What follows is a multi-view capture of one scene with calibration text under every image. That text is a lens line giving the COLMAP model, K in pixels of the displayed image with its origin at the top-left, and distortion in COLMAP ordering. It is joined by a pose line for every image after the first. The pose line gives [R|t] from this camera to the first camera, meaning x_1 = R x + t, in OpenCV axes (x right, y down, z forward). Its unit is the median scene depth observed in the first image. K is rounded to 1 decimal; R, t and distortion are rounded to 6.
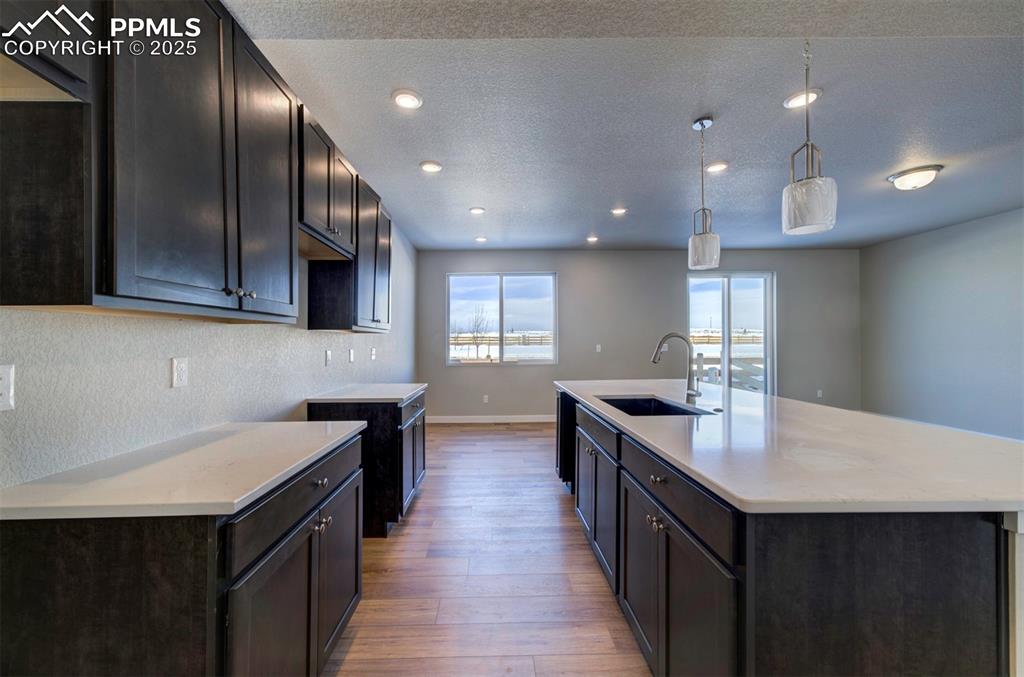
lens RADIAL K [[399.9, 0, 512.0], [0, 399.9, 338.5], [0, 0, 1]] dist [-0.042695, 0.020555]
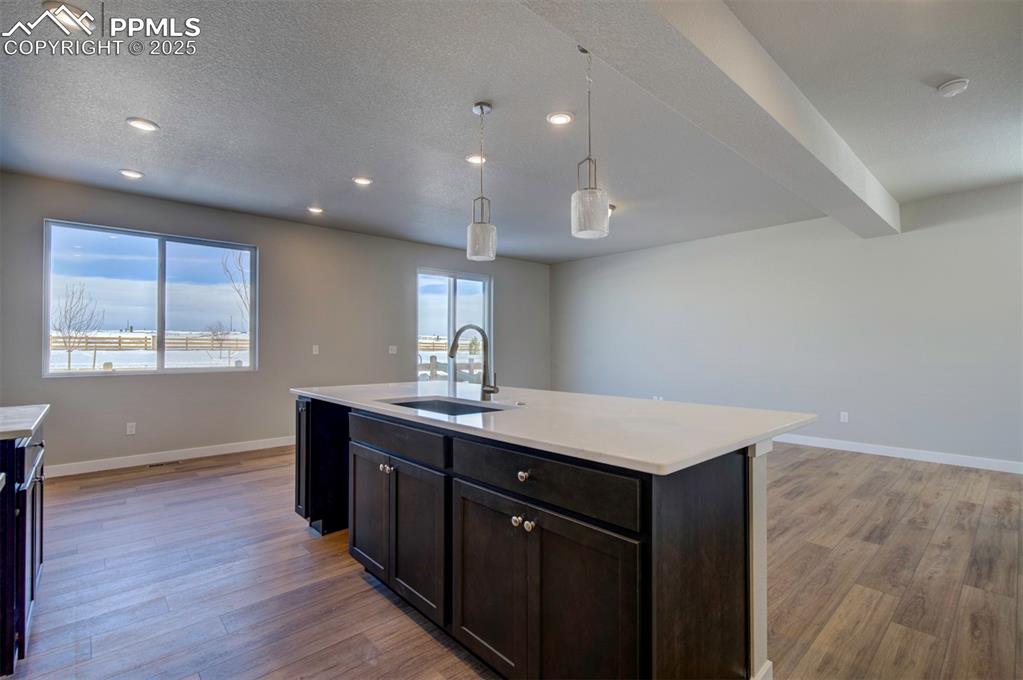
lens RADIAL K [[467.1, 0, 510.5], [0, 467.1, 343.8], [0, 0, 1]] dist [-0.019801, 0.019703]
pose [[0.750230, 0.014748, 0.661012, -0.171447], [-0.011118, 0.999891, -0.009691, 0.028413], [-0.661083, -0.000079, 0.750312, 0.093040]]
